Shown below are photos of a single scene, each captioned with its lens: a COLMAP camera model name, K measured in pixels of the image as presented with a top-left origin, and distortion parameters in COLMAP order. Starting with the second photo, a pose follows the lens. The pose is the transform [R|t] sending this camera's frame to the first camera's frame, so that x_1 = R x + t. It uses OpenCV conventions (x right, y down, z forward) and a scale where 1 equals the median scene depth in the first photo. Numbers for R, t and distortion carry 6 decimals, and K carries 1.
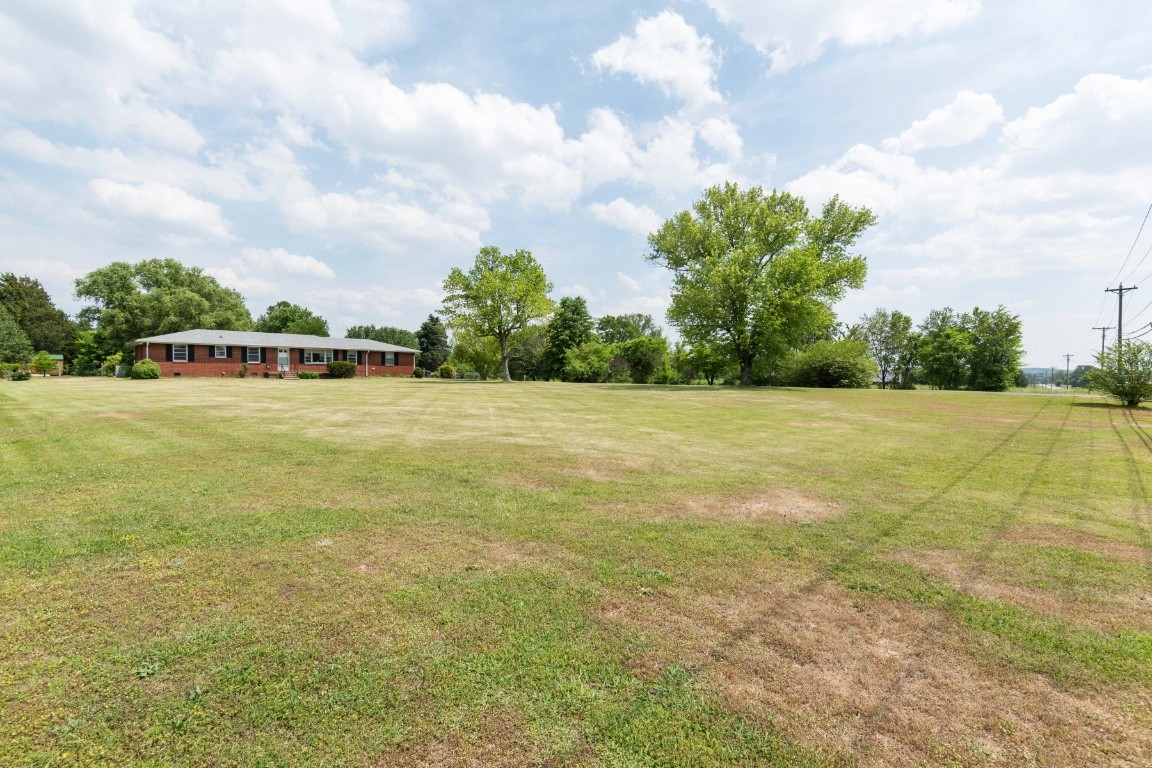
lens RADIAL K [[522.8, 0, 572.8], [0, 522.8, 379.5], [0, 0, 1]] dist [0.003289, -0.000472]
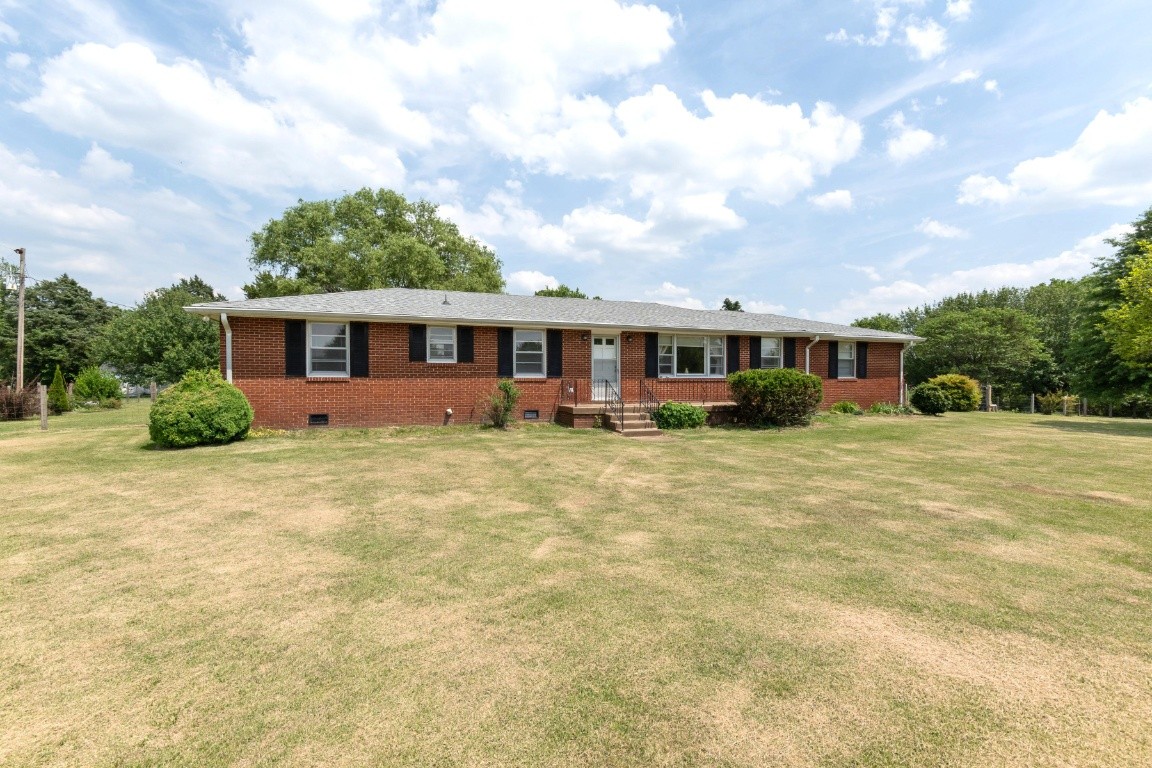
lens RADIAL K [[522.8, 0, 572.8], [0, 522.8, 379.5], [0, 0, 1]] dist [0.003289, -0.000472]
pose [[0.916069, -0.002738, -0.401010, -0.441958], [-0.000623, 0.999966, -0.008249, -0.027221], [0.401019, 0.007806, 0.916036, 0.693471]]
